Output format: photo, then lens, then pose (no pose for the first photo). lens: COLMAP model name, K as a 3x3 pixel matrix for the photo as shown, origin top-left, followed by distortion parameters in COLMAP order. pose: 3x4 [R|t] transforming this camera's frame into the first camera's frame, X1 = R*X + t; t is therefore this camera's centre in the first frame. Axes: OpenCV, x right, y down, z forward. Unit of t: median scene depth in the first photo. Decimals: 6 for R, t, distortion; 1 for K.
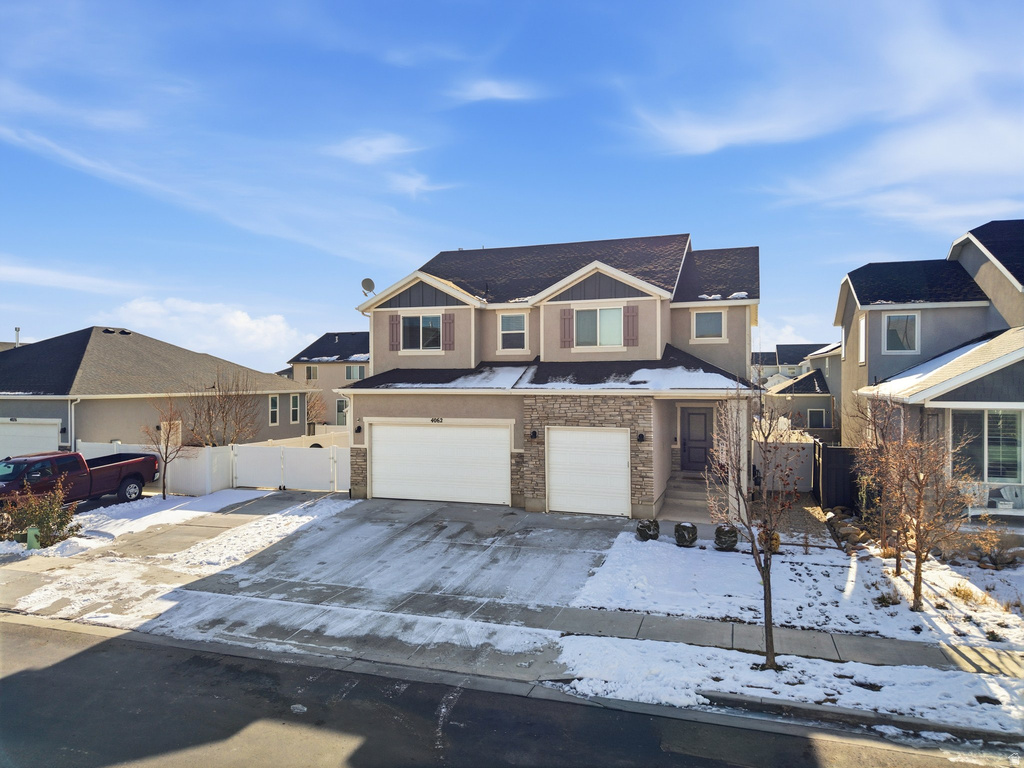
lens RADIAL K [[677.8, 0, 512.0], [0, 677.8, 384.0], [0, 0, 1]] dist [0.040278, -0.046532]
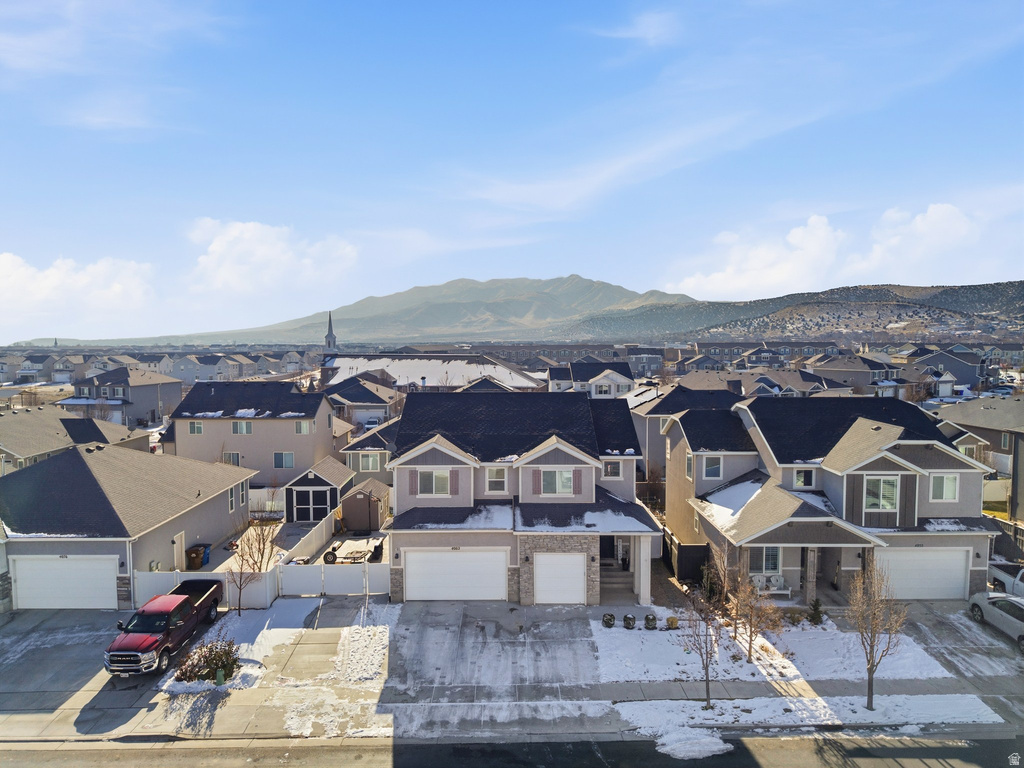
lens RADIAL K [[677.8, 0, 512.0], [0, 677.8, 384.0], [0, 0, 1]] dist [0.040278, -0.046532]
pose [[0.944017, -0.018395, 0.329385, -0.606533], [-0.000437, 0.998374, 0.057010, -0.497144], [-0.329898, -0.053963, 0.942473, -0.560435]]
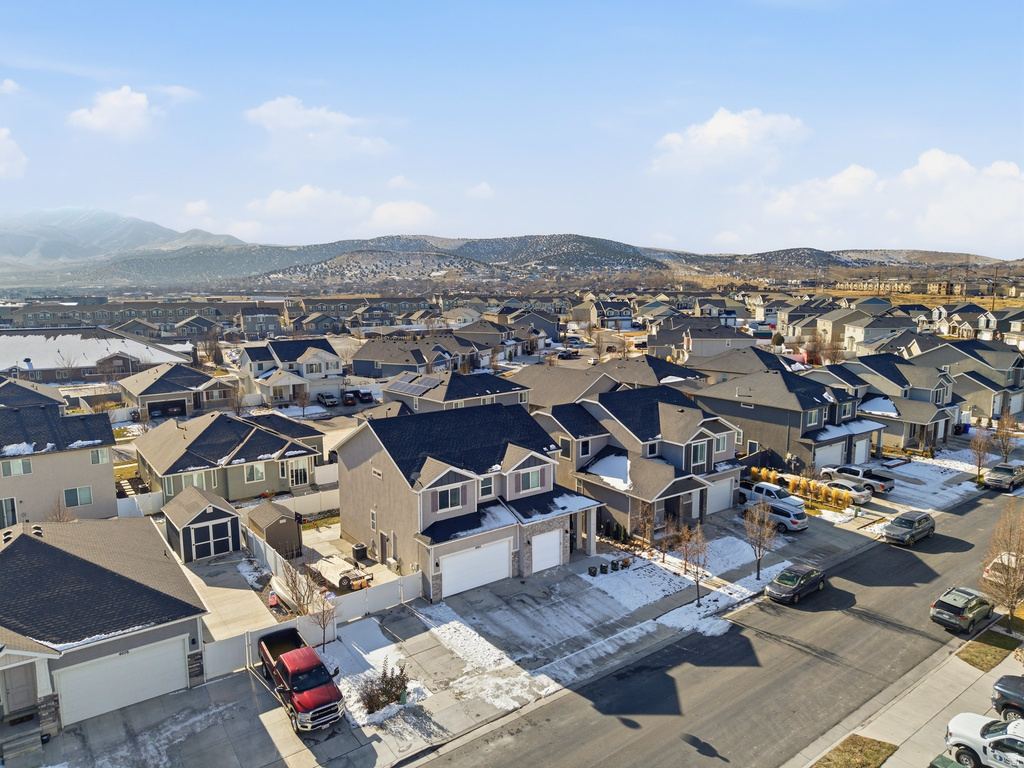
lens RADIAL K [[677.8, 0, 512.0], [0, 677.8, 384.0], [0, 0, 1]] dist [0.040278, -0.046532]
pose [[0.571522, -0.117986, 0.812060, -1.919231], [0.007646, 0.990332, 0.138506, -0.817921], [-0.820551, -0.072950, 0.566898, -0.140590]]
